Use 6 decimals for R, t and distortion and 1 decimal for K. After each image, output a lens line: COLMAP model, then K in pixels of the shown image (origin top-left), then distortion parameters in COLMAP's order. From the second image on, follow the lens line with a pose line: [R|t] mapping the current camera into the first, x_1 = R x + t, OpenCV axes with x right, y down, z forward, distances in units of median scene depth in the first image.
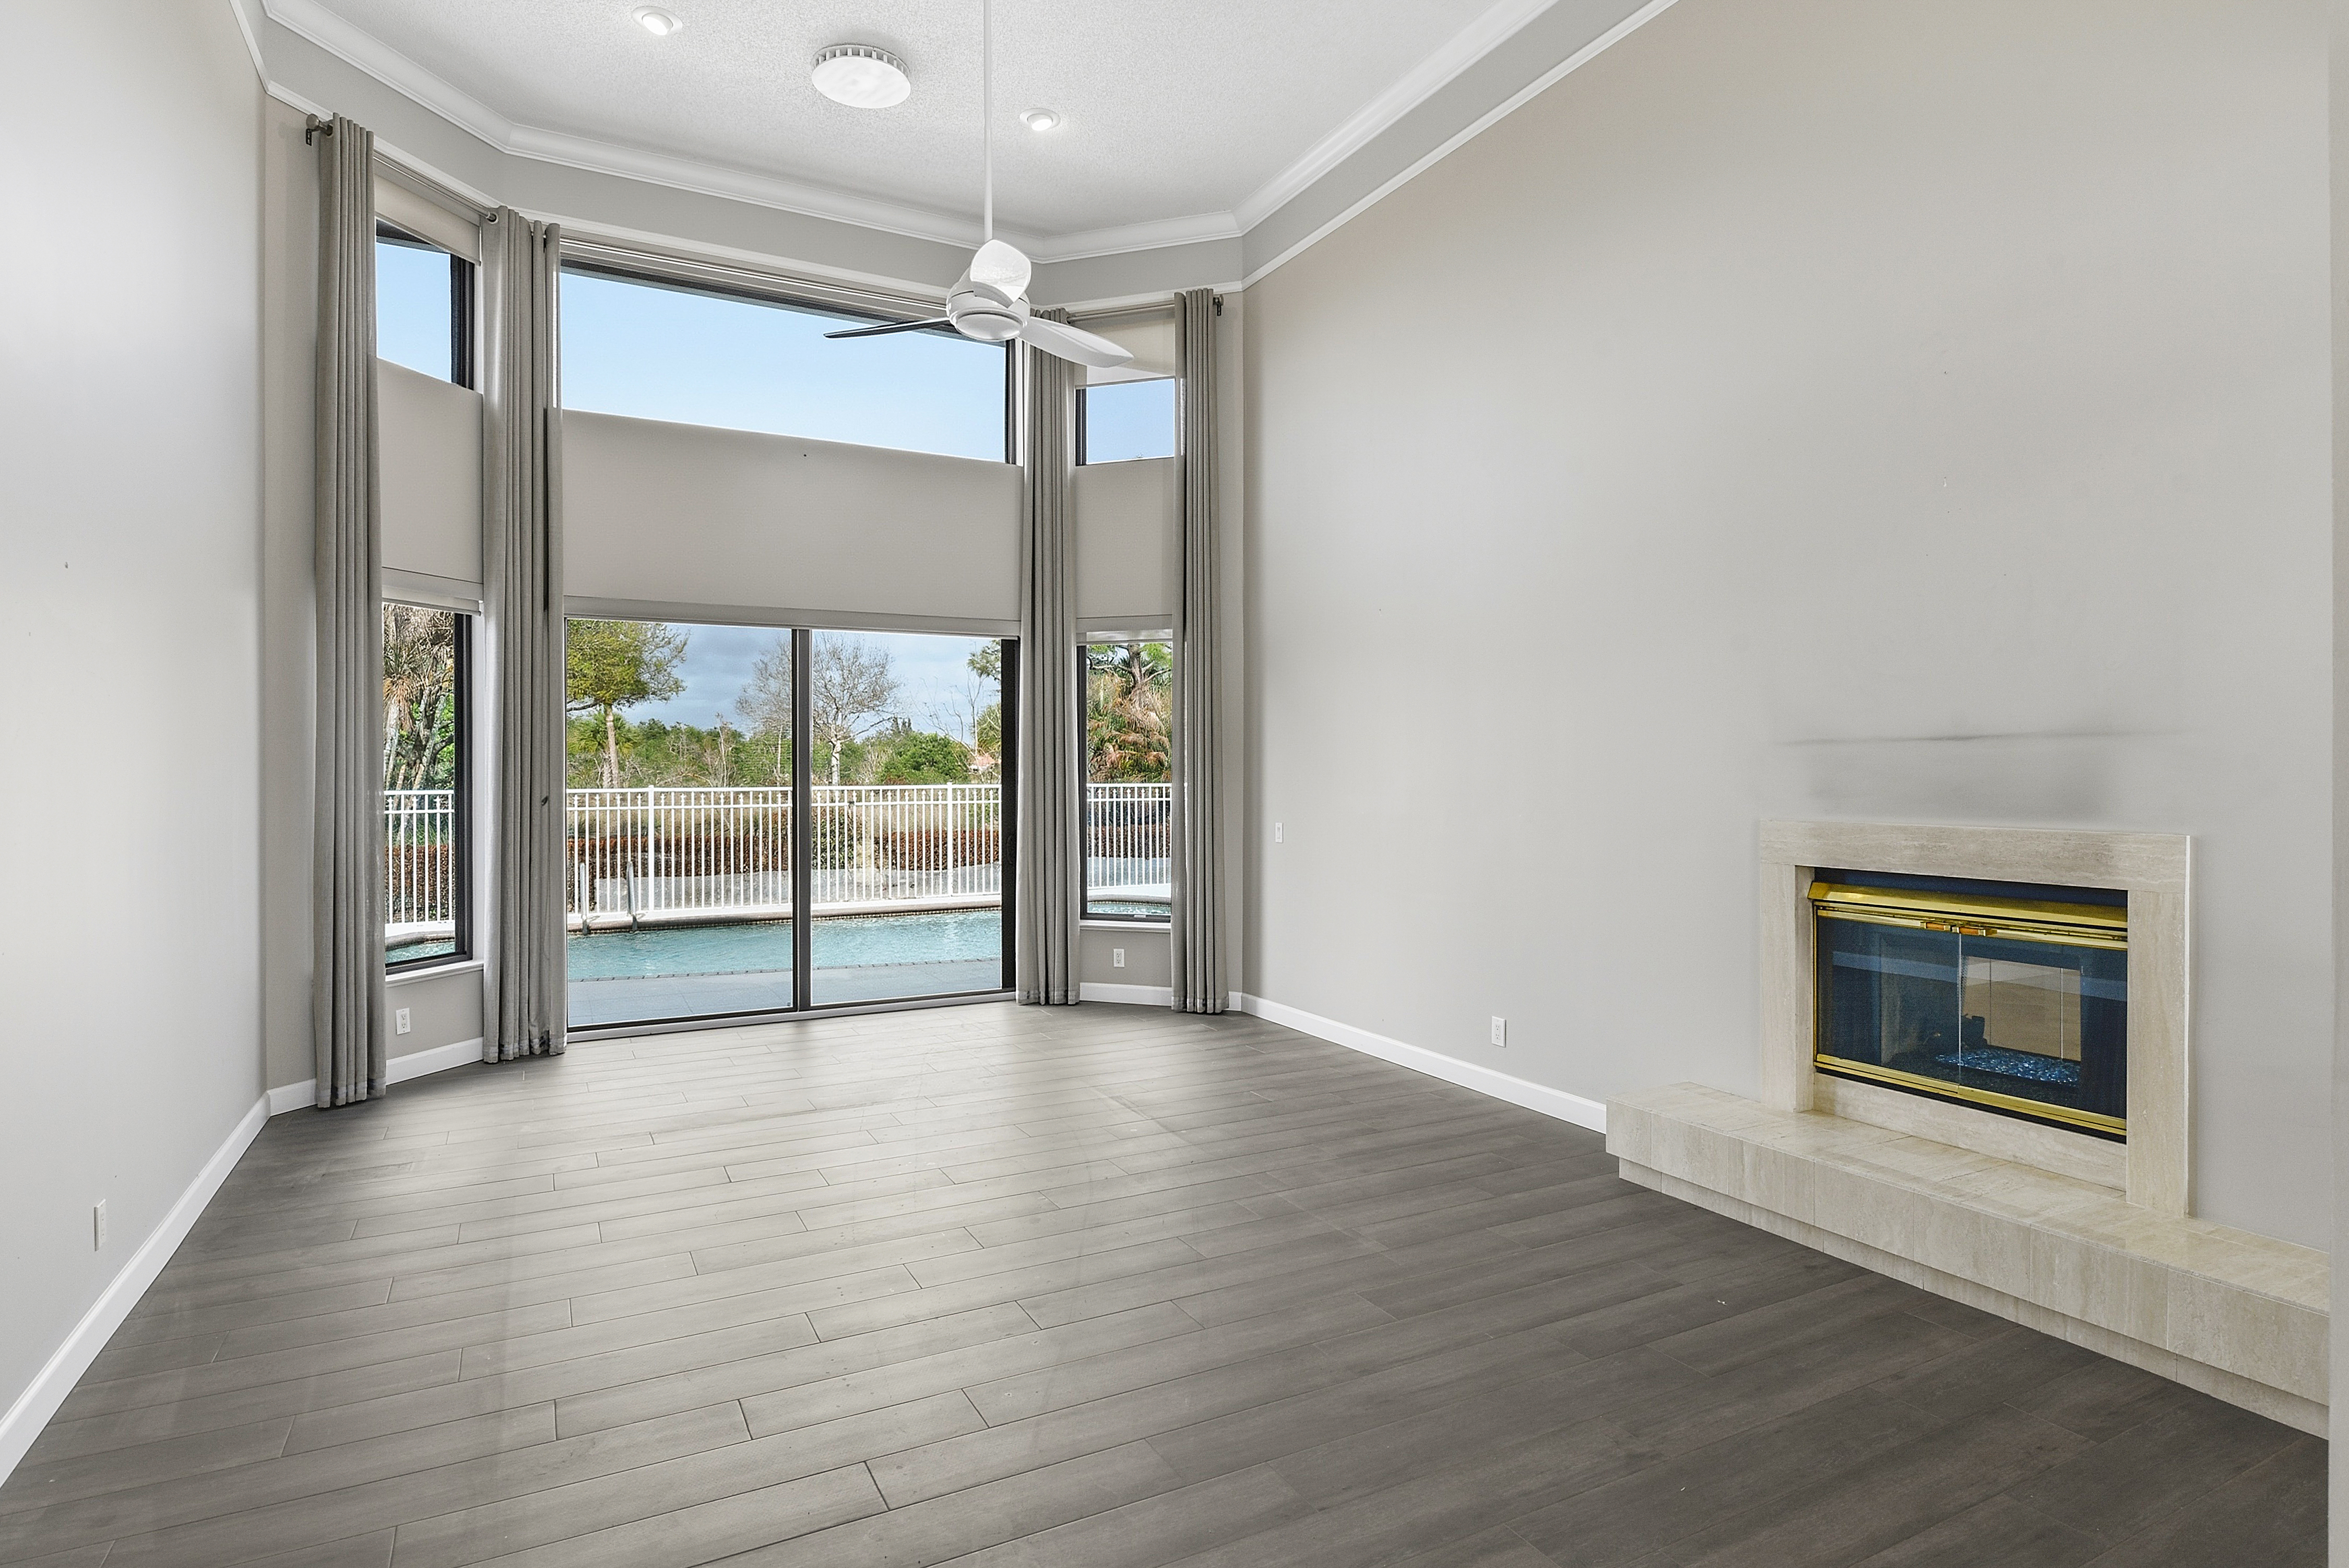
lens RADIAL K [[1229.7, 0, 1184.6], [0, 1229.7, 772.3], [0, 0, 1]] dist [-0.007391, -0.001157]
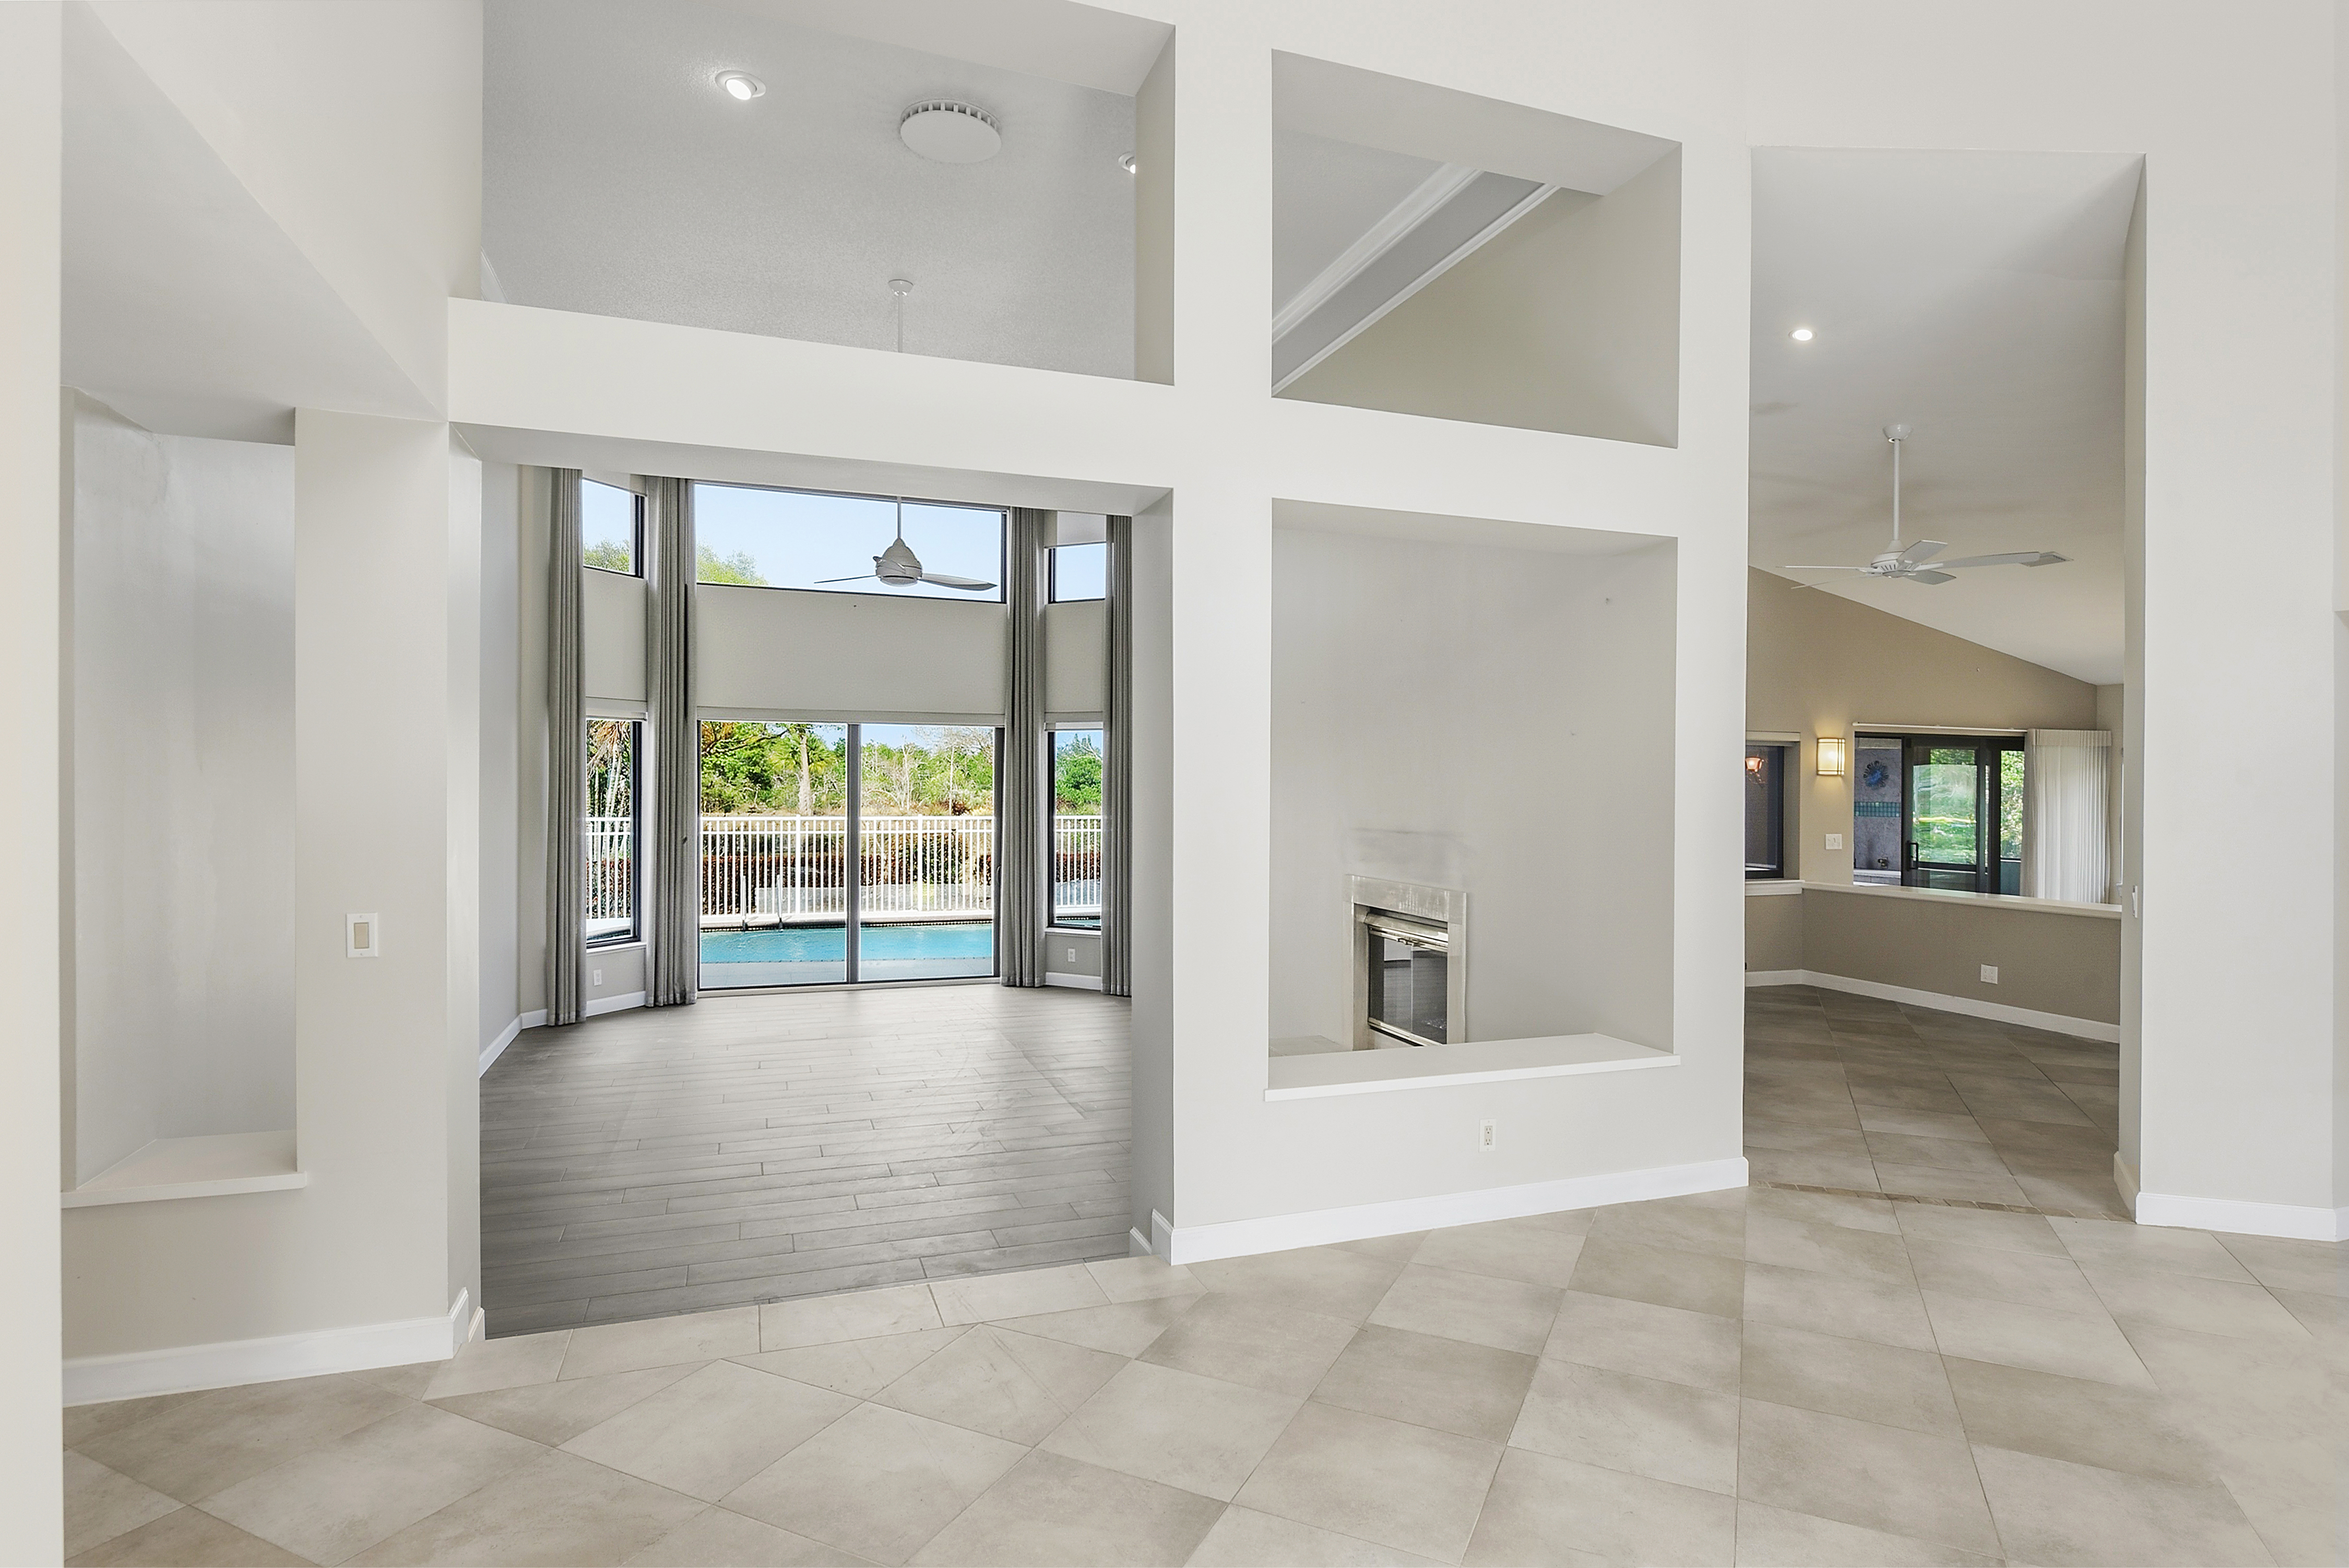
lens RADIAL K [[1229.7, 0, 1187.6], [0, 1229.7, 803.2], [0, 0, 1]] dist [-0.007391, -0.001157]
pose [[0.989030, 0.012082, -0.147220, 0.296877], [-0.010068, 0.999845, 0.014416, -0.047318], [0.147372, -0.012776, 0.988999, -0.390745]]
